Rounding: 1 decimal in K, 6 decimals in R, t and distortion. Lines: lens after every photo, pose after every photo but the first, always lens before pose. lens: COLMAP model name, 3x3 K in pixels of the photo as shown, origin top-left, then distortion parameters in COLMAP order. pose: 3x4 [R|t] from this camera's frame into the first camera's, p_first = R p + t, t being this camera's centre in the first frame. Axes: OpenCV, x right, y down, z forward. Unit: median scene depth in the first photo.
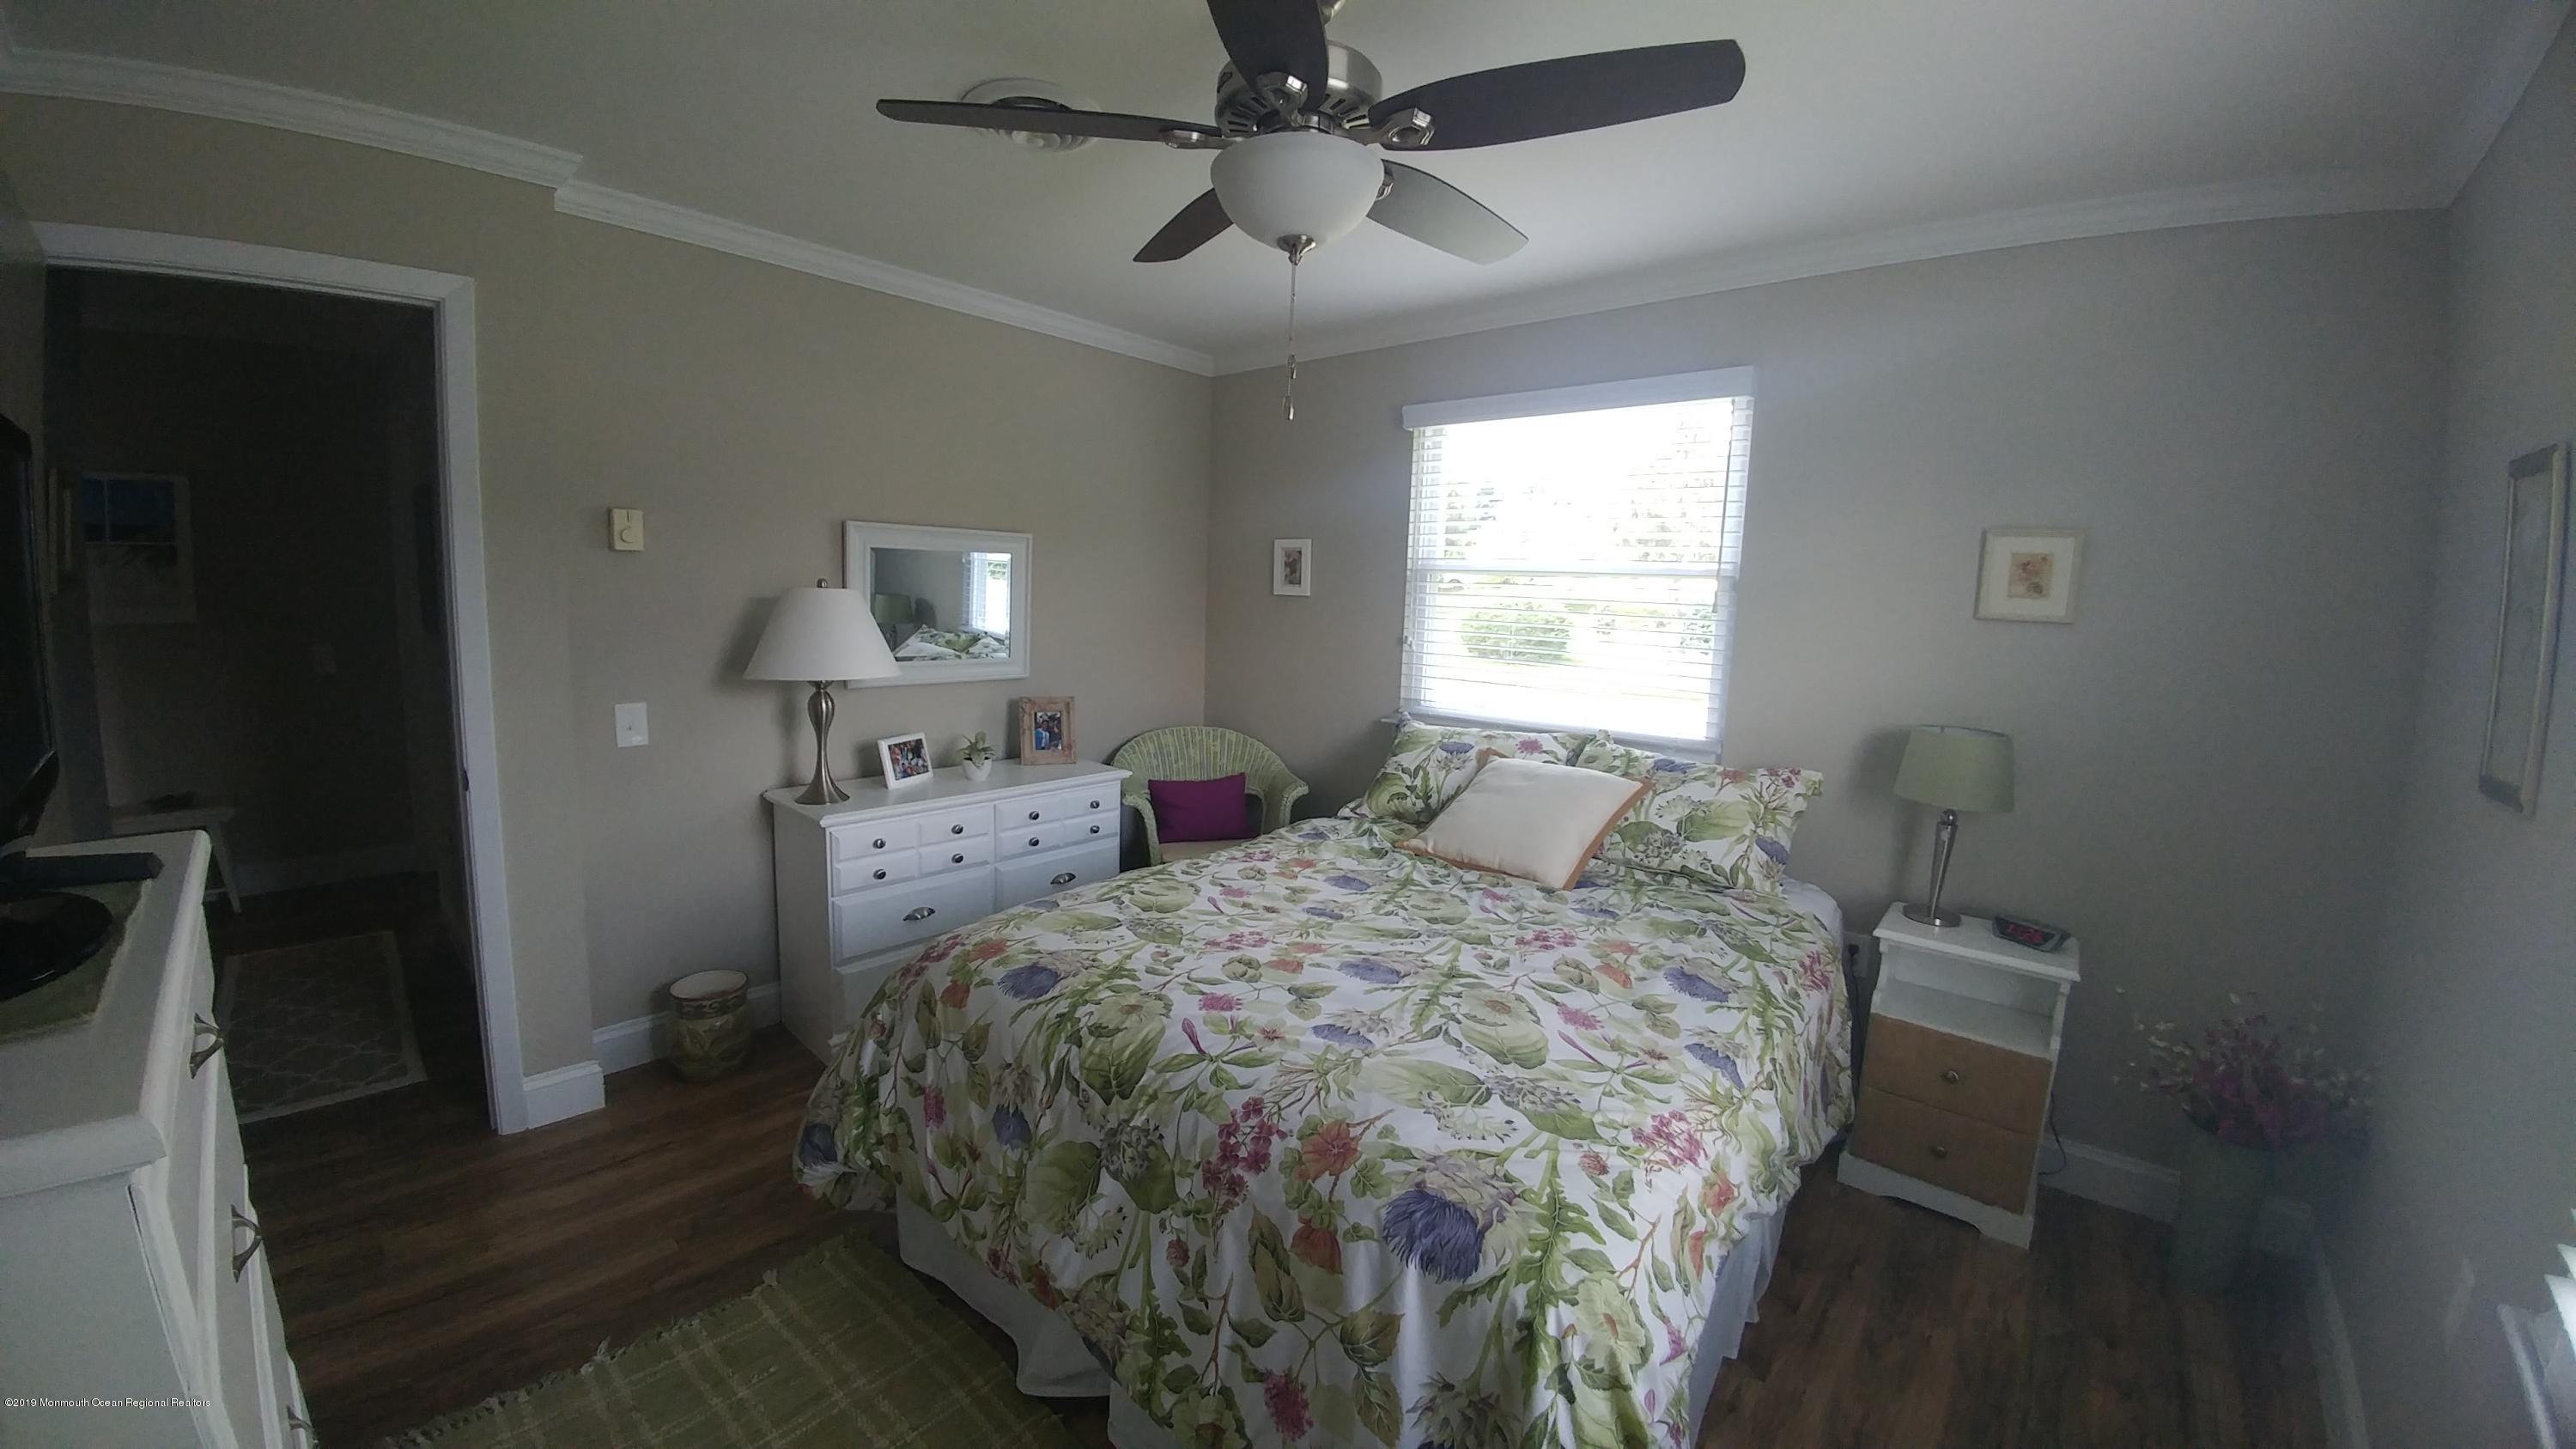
lens RADIAL K [[986.5, 0, 1273.7], [0, 986.5, 710.0], [0, 0, 1]] dist [-0.000734, -0.000074]
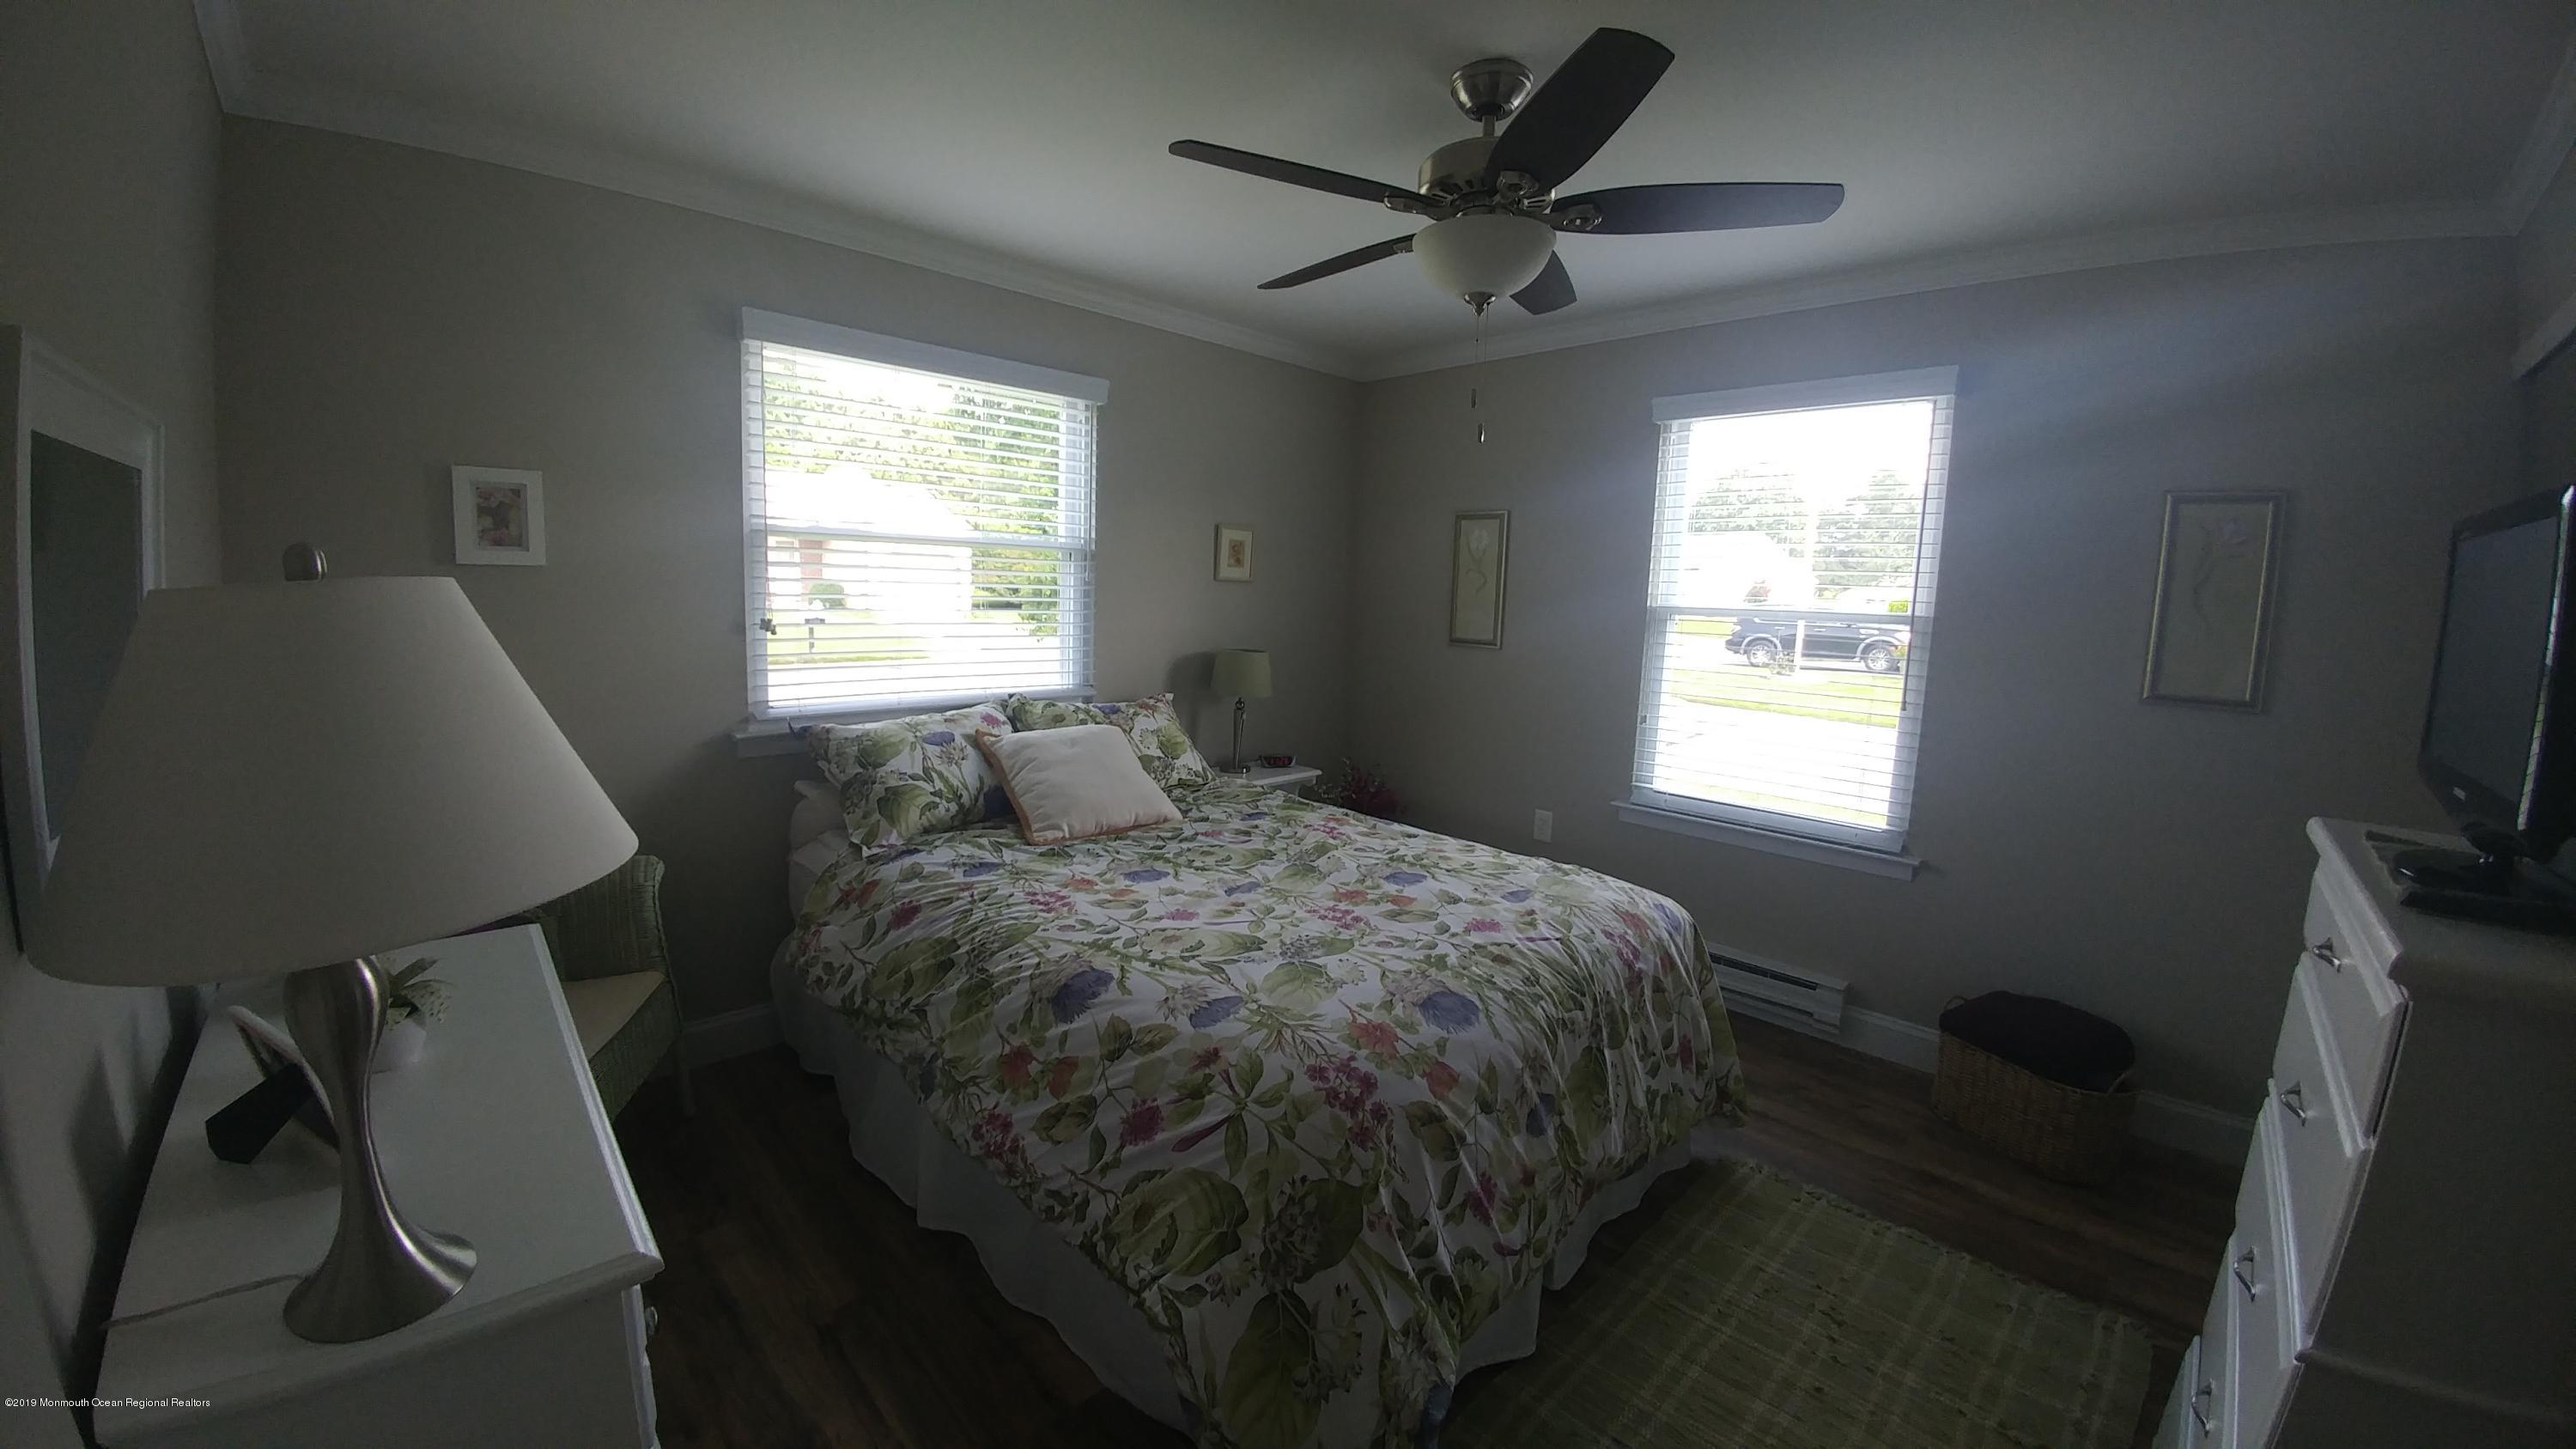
lens RADIAL K [[936.4, 0, 1288.0], [0, 936.4, 724.5], [0, 0, 1]] dist [-0.000715, -0.021530]
pose [[0.036898, -0.186134, 0.981831, -0.885029], [0.091183, 0.979029, 0.182176, -0.139124], [-0.995150, 0.082804, 0.053096, 0.885400]]
